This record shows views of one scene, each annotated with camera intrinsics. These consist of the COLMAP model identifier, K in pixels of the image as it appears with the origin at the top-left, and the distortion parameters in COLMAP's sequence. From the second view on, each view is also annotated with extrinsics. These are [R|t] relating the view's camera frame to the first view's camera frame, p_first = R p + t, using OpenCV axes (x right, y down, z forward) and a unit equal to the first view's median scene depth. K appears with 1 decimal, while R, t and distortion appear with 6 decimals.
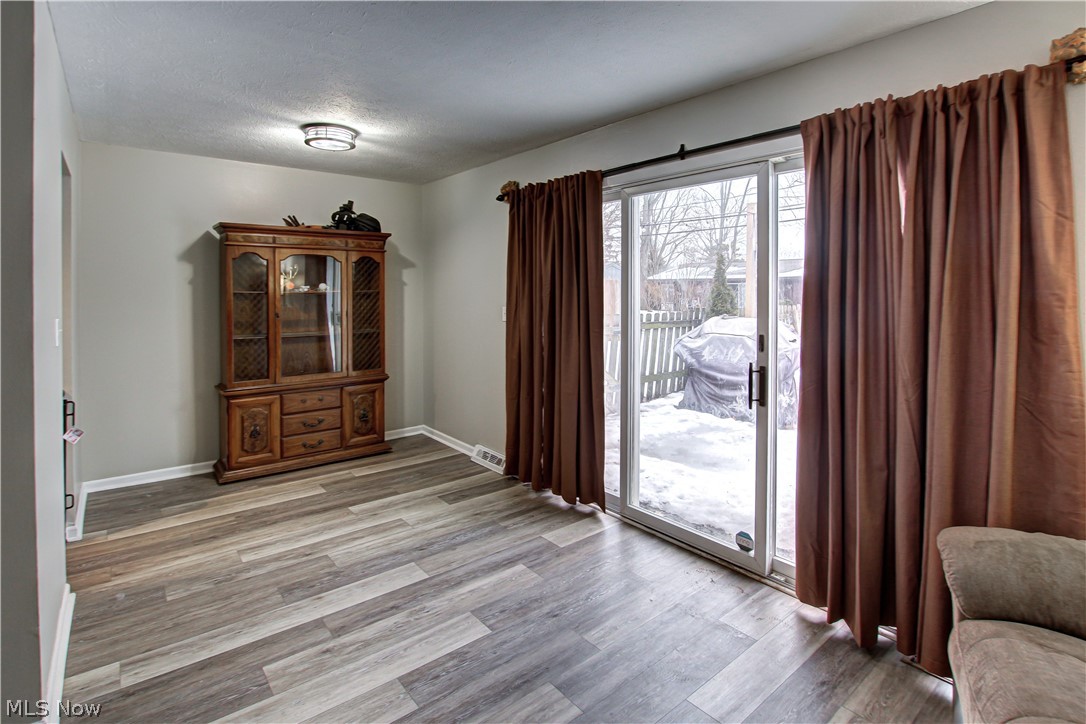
lens RADIAL K [[514.9, 0, 511.4], [0, 514.9, 310.7], [0, 0, 1]] dist [-0.018937, 0.000418]
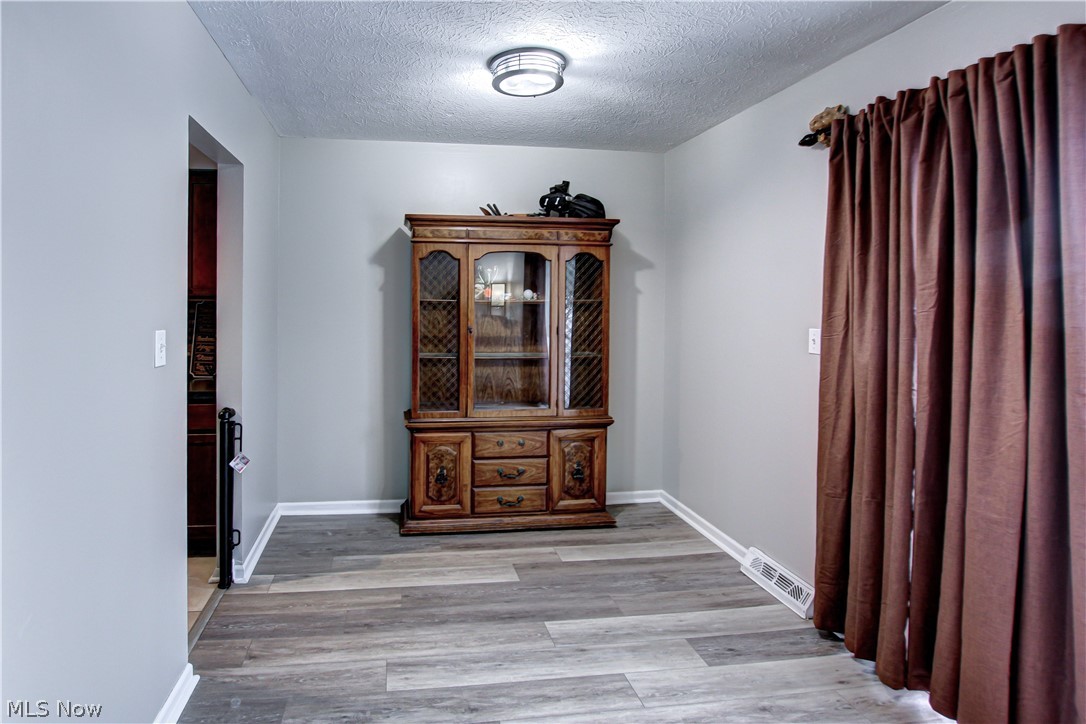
lens RADIAL K [[547.0, 0, 465.2], [0, 547.0, 304.2], [0, 0, 1]] dist [-0.024904, 0.002110]
pose [[0.870944, 0.008283, -0.491313, -0.056798], [-0.026239, 0.999215, -0.029666, -0.006066], [0.490682, 0.038729, 0.870478, 0.279801]]
